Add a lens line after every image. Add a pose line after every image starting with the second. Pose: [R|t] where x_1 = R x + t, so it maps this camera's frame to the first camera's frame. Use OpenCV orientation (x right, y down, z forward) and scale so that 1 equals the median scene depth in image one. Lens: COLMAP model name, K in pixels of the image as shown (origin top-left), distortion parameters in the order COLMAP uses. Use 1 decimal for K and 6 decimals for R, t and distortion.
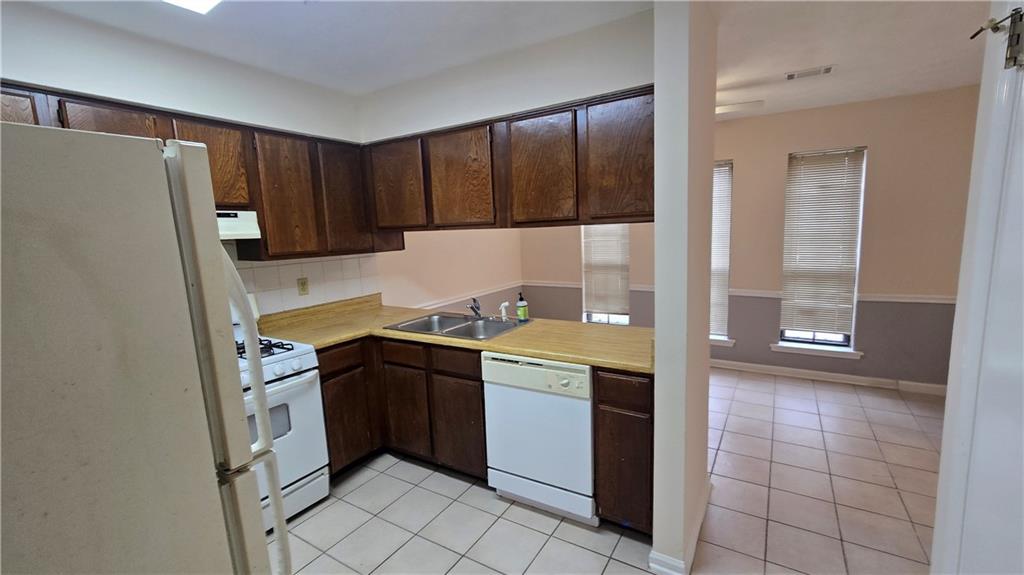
lens RADIAL K [[421.2, 0, 533.7], [0, 421.2, 288.1], [0, 0, 1]] dist [-0.000607, -0.000698]
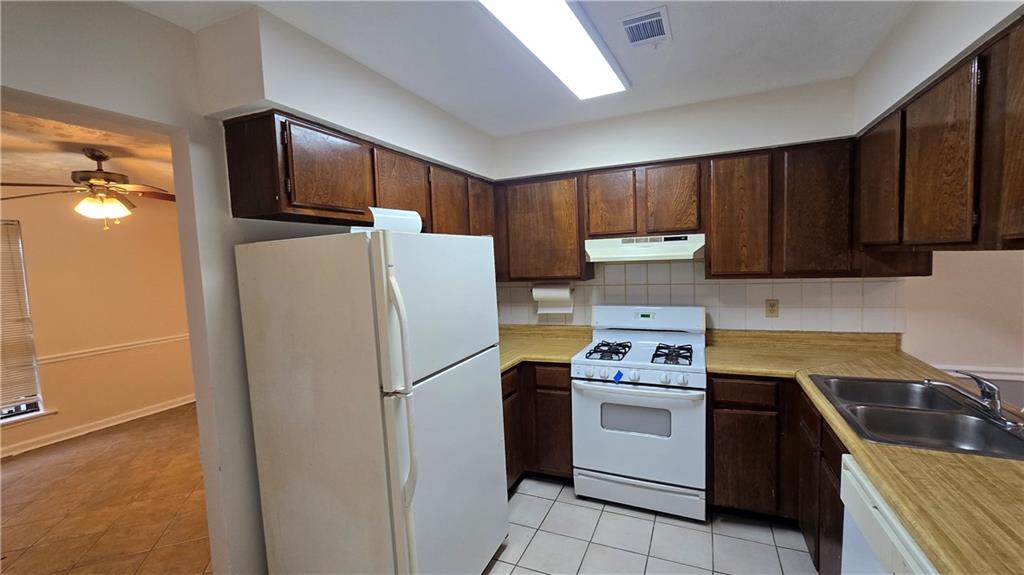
lens RADIAL K [[421.2, 0, 518.7], [0, 421.2, 290.6], [0, 0, 1]] dist [-0.000607, -0.000698]
pose [[0.119149, 0.103637, -0.987453, 0.353703], [-0.104988, 0.990277, 0.091265, -0.079562], [0.987310, 0.092796, 0.128871, 0.373411]]
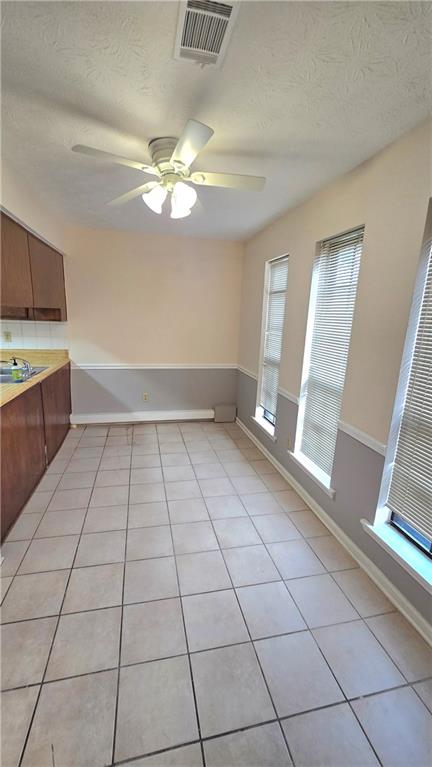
lens RADIAL K [[316.4, 0, 213.3], [0, 316.4, 386.4], [0, 0, 1]] dist [-0.000061, -0.001077]
pose [[0.686291, 0.221015, -0.692934, 1.111586], [-0.166368, 0.975156, 0.146258, -0.155309], [0.708044, 0.014907, 0.706011, 0.801019]]
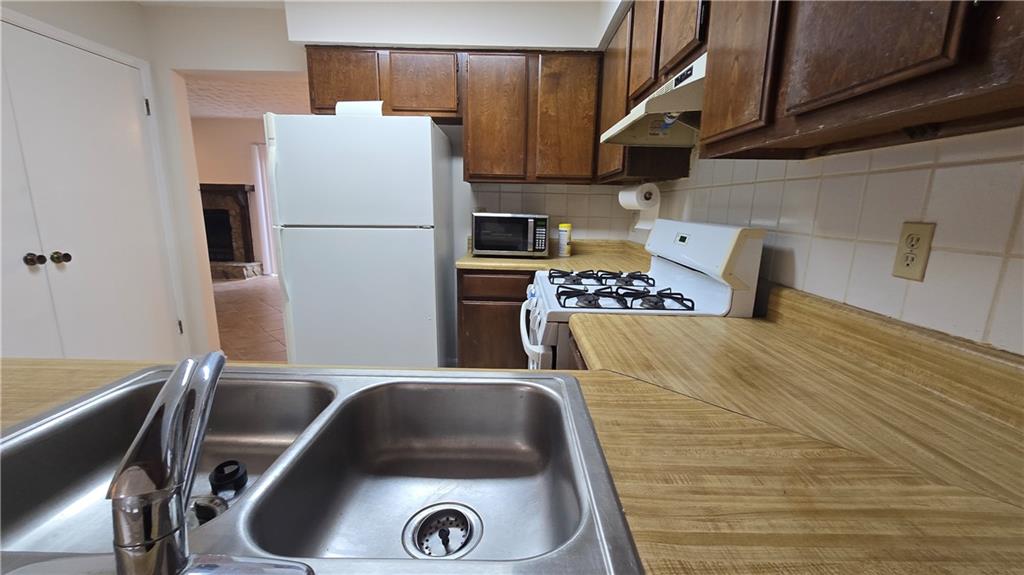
lens RADIAL K [[421.2, 0, 516.6], [0, 421.2, 289.9], [0, 0, 1]] dist [-0.000607, -0.000698]
pose [[-0.860239, 0.119423, -0.495708, -0.191593], [-0.060043, 0.941695, 0.331066, -0.066731], [0.506343, 0.314560, -0.802913, 1.283183]]
